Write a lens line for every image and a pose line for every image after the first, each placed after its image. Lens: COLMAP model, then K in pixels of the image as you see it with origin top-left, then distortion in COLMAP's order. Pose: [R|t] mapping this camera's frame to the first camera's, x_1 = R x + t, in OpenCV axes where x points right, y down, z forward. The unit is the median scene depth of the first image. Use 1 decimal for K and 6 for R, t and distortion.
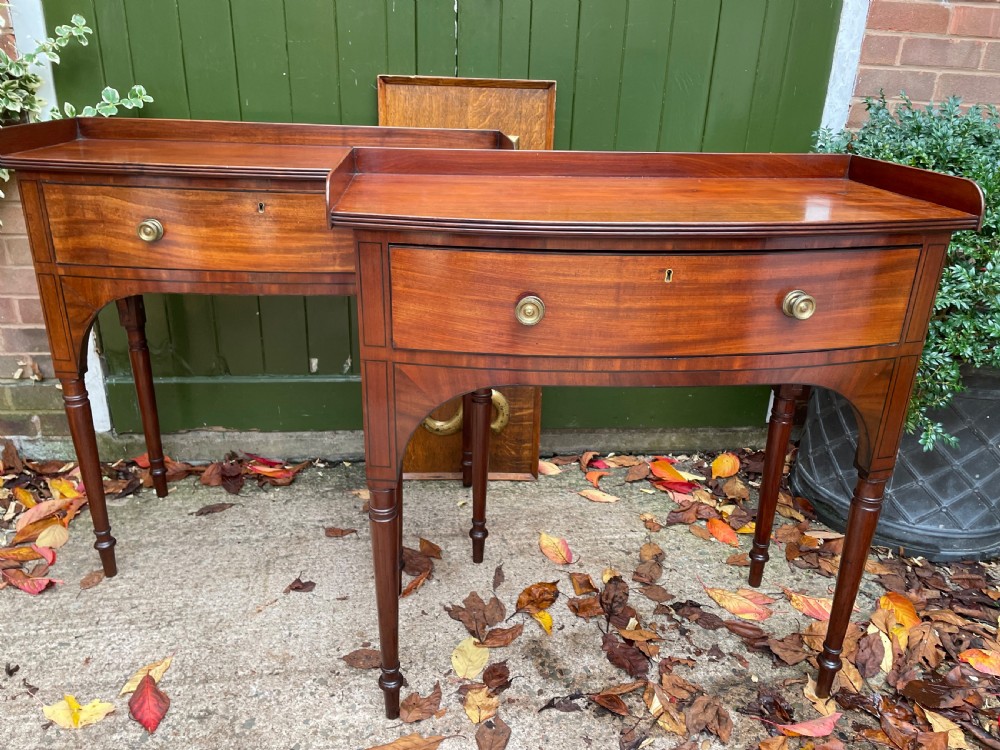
lens RADIAL K [[758.5, 0, 503.5], [0, 758.5, 368.2], [0, 0, 1]] dist [0.091667, -0.124836]
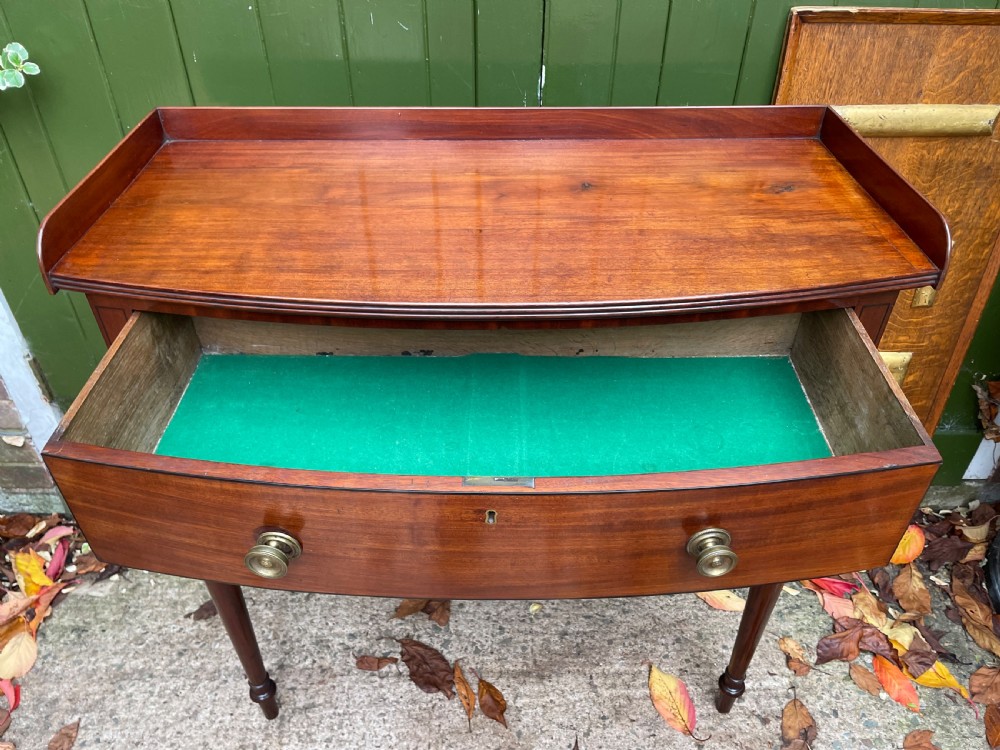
lens RADIAL K [[760.1, 0, 503.8], [0, 760.1, 382.8], [0, 0, 1]] dist [0.088421, -0.122956]
pose [[0.996208, 0.033026, -0.080492, -0.035535], [-0.008353, 0.957188, 0.289348, -0.273092], [0.086602, -0.287578, 0.953834, 0.365890]]
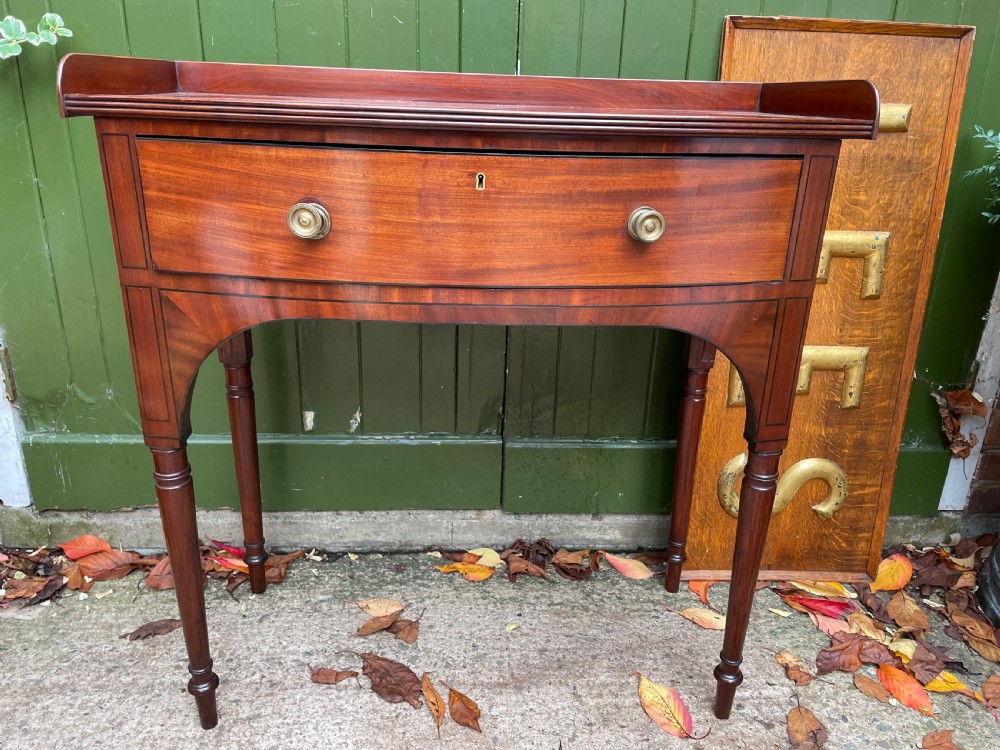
lens RADIAL K [[760.1, 0, 512.1], [0, 760.1, 379.2], [0, 0, 1]] dist [0.088421, -0.122956]
pose [[0.999193, 0.017973, -0.035909, -0.037028], [-0.018638, 0.999659, -0.018267, -0.037359], [0.035568, 0.018922, 0.999188, 0.324071]]
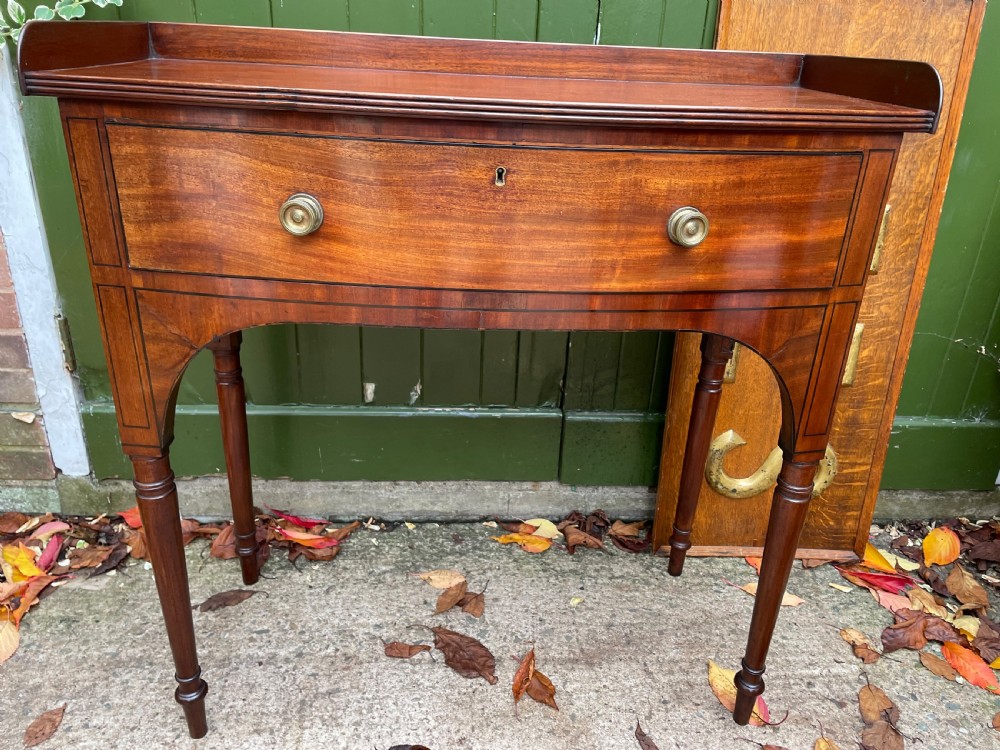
lens RADIAL K [[760.1, 0, 504.5], [0, 760.1, 369.7], [0, 0, 1]] dist [0.088421, -0.122956]
pose [[0.998922, 0.028945, -0.036295, -0.109470], [-0.027300, 0.998613, 0.045026, -0.067817], [0.037548, -0.043986, 0.998326, 0.332645]]
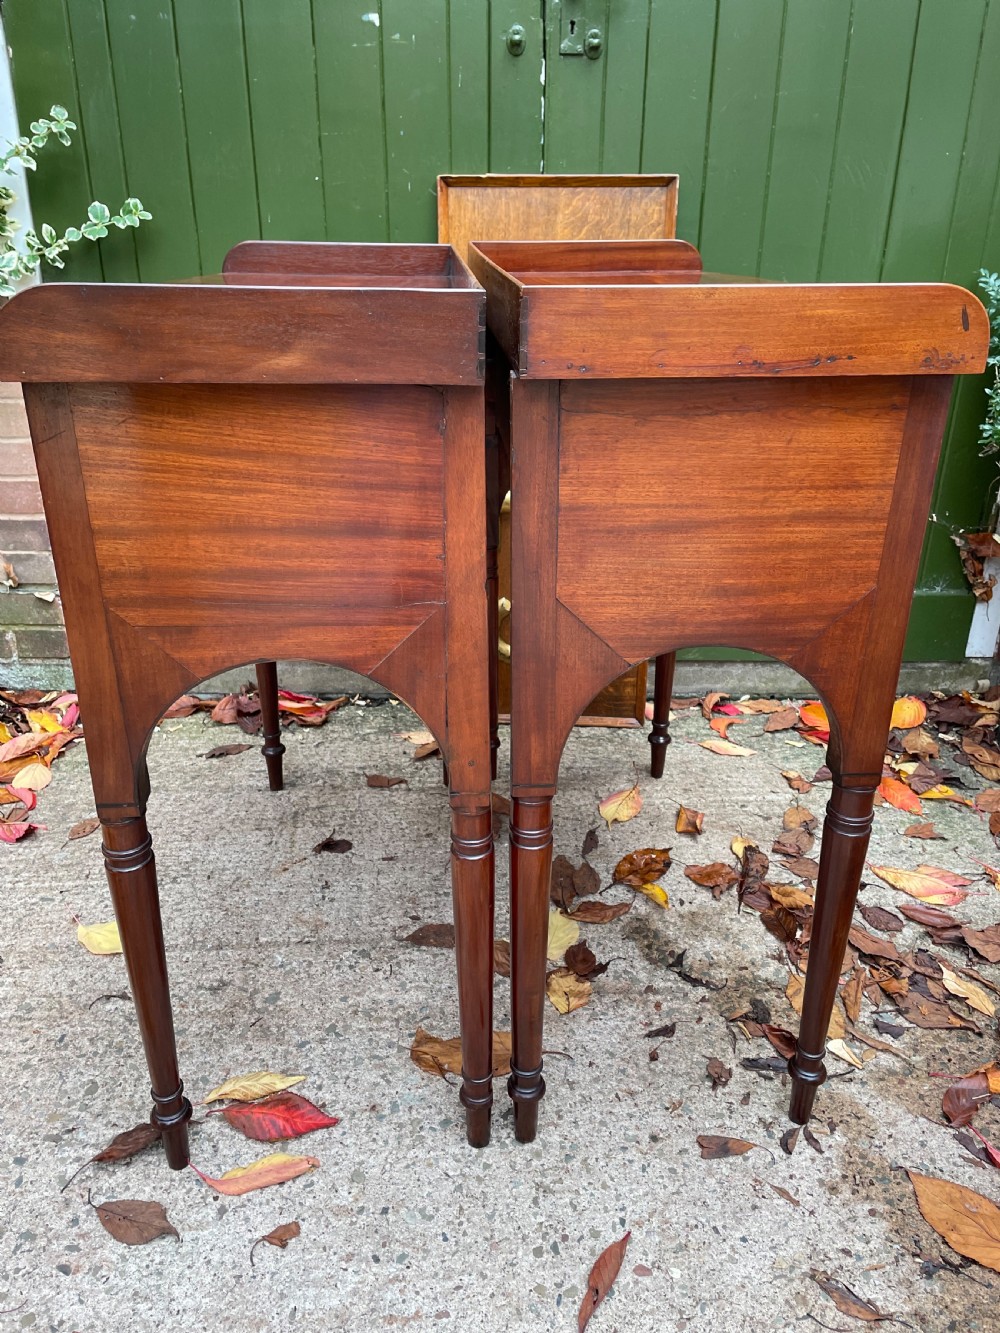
lens RADIAL K [[1011.1, 0, 495.6], [0, 1011.1, 658.0], [0, 0, 1]] dist [0.091667, -0.124836]
pose [[0.995027, 0.011146, -0.098982, -0.002895], [-0.008200, 0.999512, 0.030127, 0.057750], [0.099270, -0.029165, 0.994633, -0.005832]]
